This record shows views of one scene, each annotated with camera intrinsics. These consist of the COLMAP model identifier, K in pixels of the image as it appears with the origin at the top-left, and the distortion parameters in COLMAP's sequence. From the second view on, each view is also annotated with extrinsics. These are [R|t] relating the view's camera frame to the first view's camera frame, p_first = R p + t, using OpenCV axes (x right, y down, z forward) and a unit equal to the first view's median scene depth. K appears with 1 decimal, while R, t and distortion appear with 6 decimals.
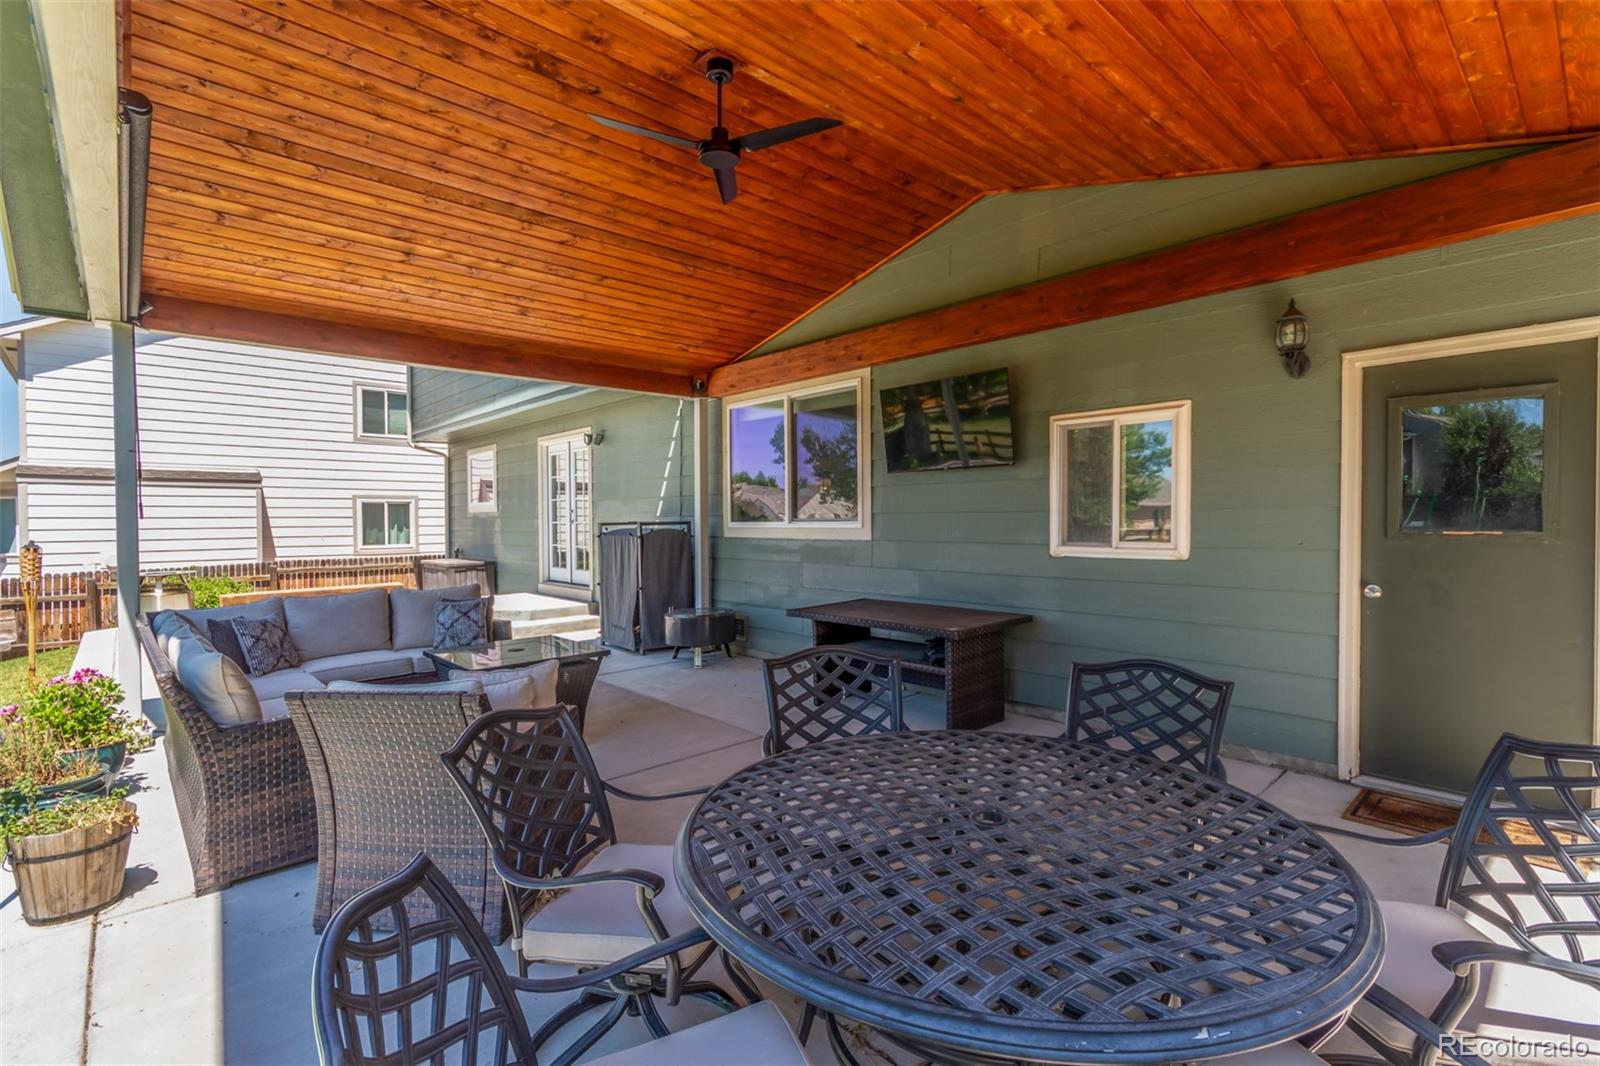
lens RADIAL K [[745.5, 0, 797.0], [0, 745.5, 527.0], [0, 0, 1]] dist [-0.001050, -0.000484]
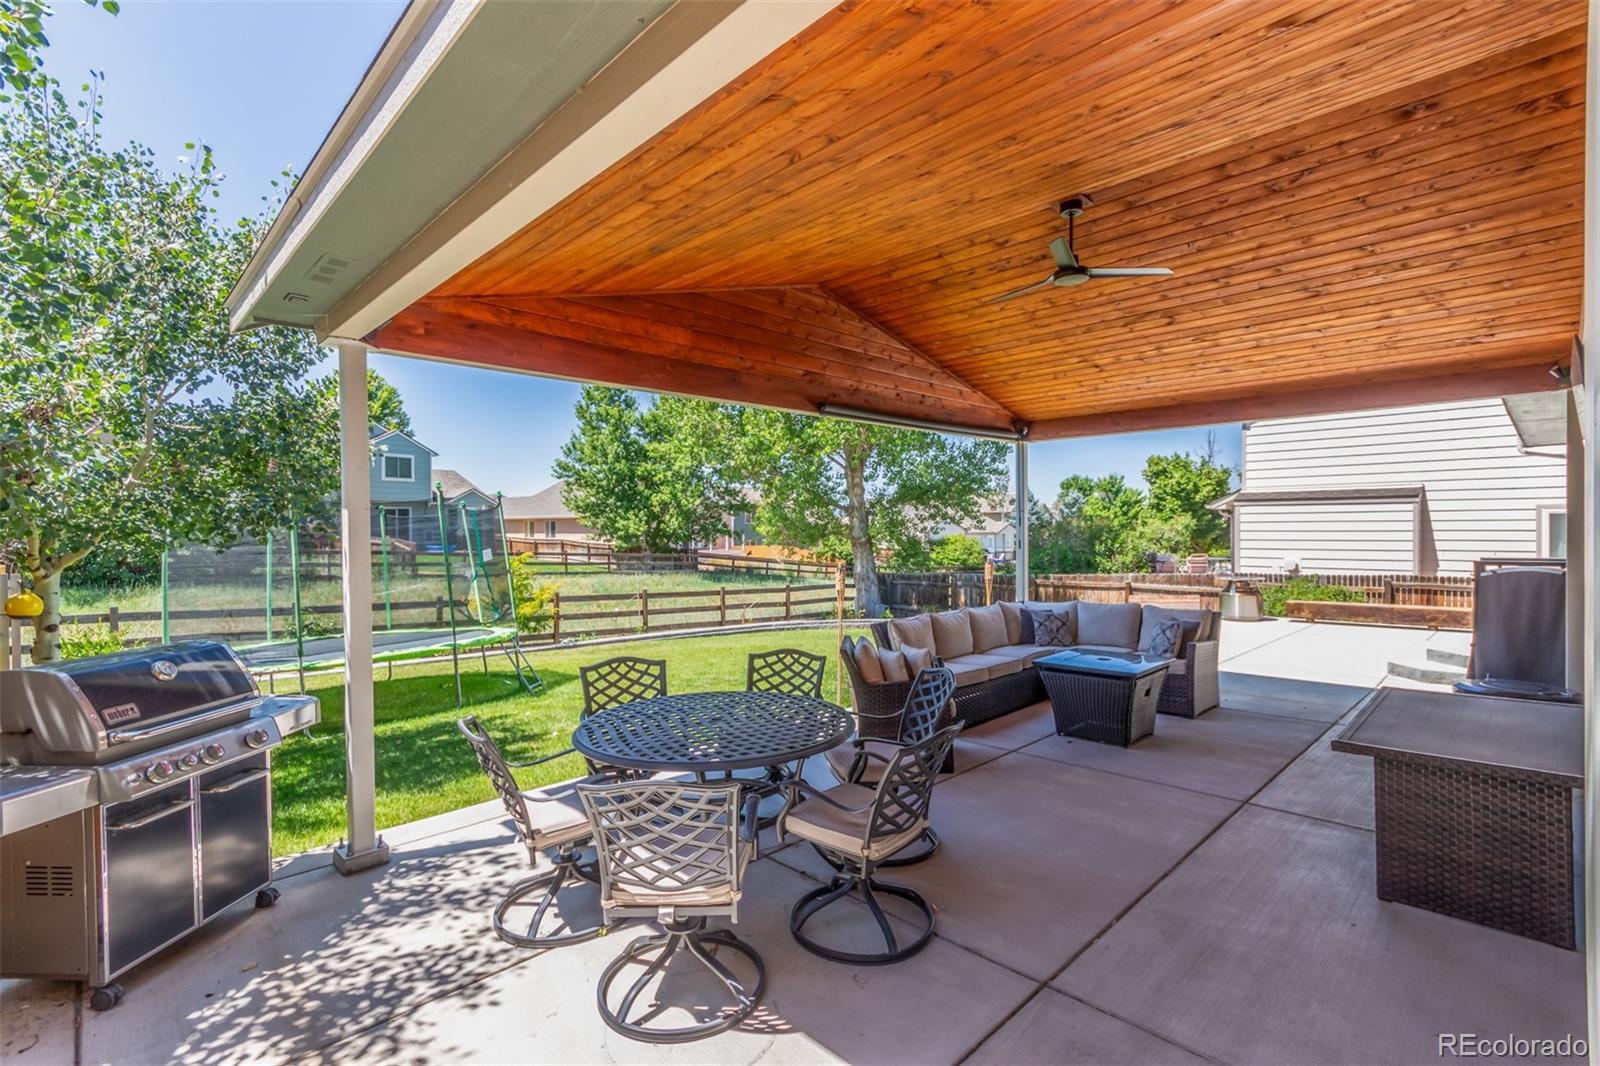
lens RADIAL K [[745.5, 0, 797.0], [0, 745.5, 527.0], [0, 0, 1]] dist [-0.001050, -0.000484]
pose [[0.028653, 0.007265, -0.999563, 0.319437], [-0.002038, 0.999972, 0.007210, -0.027212], [0.999587, 0.001831, 0.028667, 0.132790]]
